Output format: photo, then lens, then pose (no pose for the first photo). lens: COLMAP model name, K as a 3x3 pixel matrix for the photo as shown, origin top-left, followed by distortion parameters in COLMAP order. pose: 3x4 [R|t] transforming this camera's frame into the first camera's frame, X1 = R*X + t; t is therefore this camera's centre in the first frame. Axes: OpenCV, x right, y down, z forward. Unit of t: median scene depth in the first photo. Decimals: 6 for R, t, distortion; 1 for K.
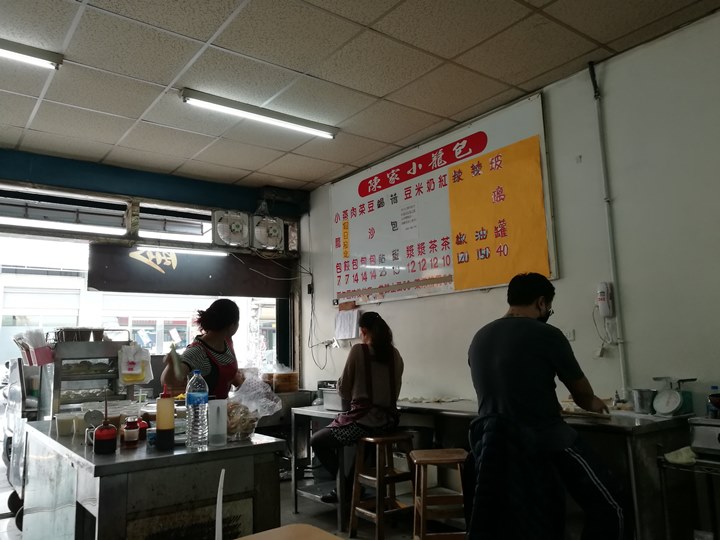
lens RADIAL K [[556.1, 0, 358.5], [0, 556.1, 280.8], [0, 0, 1]] dist [0.116190, -0.334725]
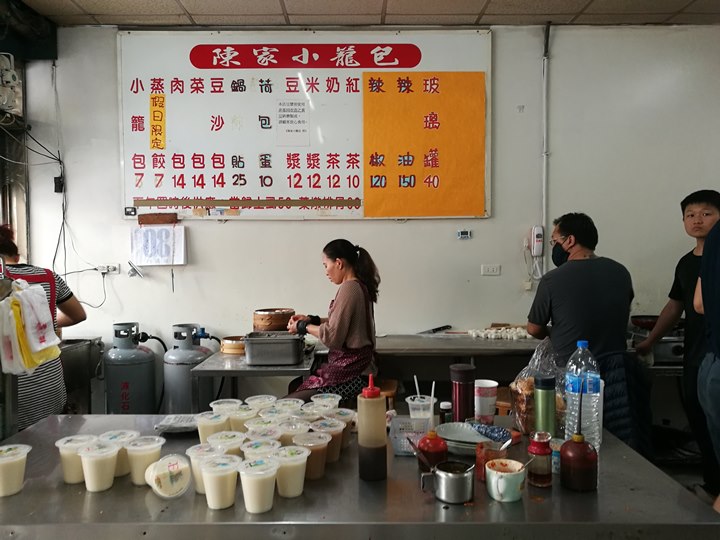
lens RADIAL K [[556.1, 0, 358.5], [0, 556.1, 280.8], [0, 0, 1]] dist [0.116190, -0.334725]
pose [[0.606644, 0.007139, 0.794942, -0.489410], [-0.109103, 0.991245, 0.074358, 0.048326], [-0.787451, -0.131840, 0.602112, 0.417557]]
